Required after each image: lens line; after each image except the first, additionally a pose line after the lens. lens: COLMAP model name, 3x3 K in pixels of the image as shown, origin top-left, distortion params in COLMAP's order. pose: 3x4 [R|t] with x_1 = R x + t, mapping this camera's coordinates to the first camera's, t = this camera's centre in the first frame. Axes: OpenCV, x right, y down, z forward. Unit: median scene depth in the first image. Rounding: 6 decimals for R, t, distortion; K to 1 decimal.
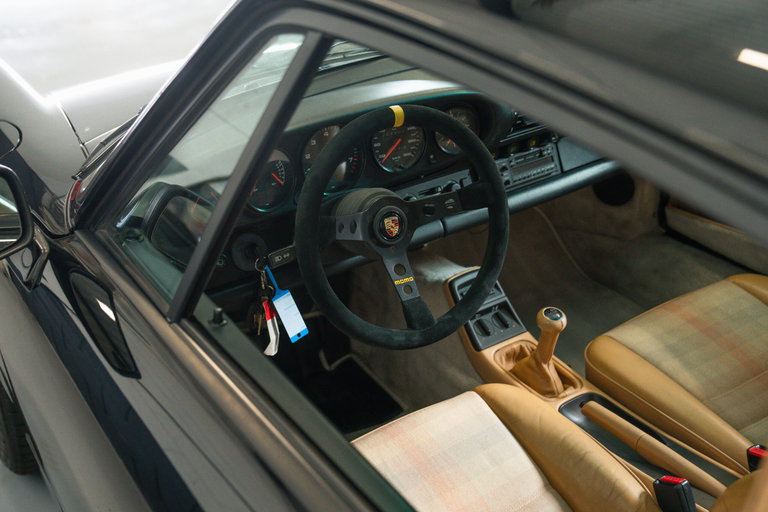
lens RADIAL K [[903.9, 0, 383.3], [0, 903.9, 256.0], [0, 0, 1]] dist [0.012253, 0.000000]
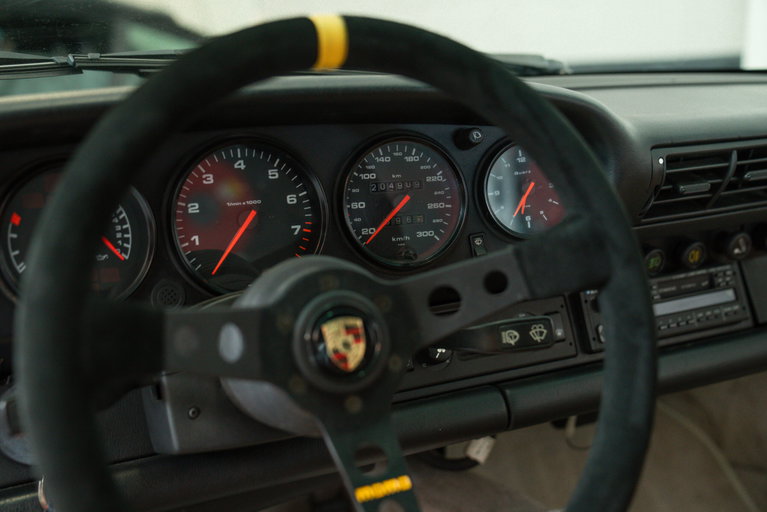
lens RADIAL K [[981.7, 0, 385.4], [0, 981.7, 255.1], [0, 0, 1]] dist [-0.038614, 0.000000]
pose [[0.991920, 0.017083, -0.125708, 0.070299], [-0.053336, 0.955220, -0.291050, 0.047338], [0.115107, 0.295403, 0.948413, 0.519096]]
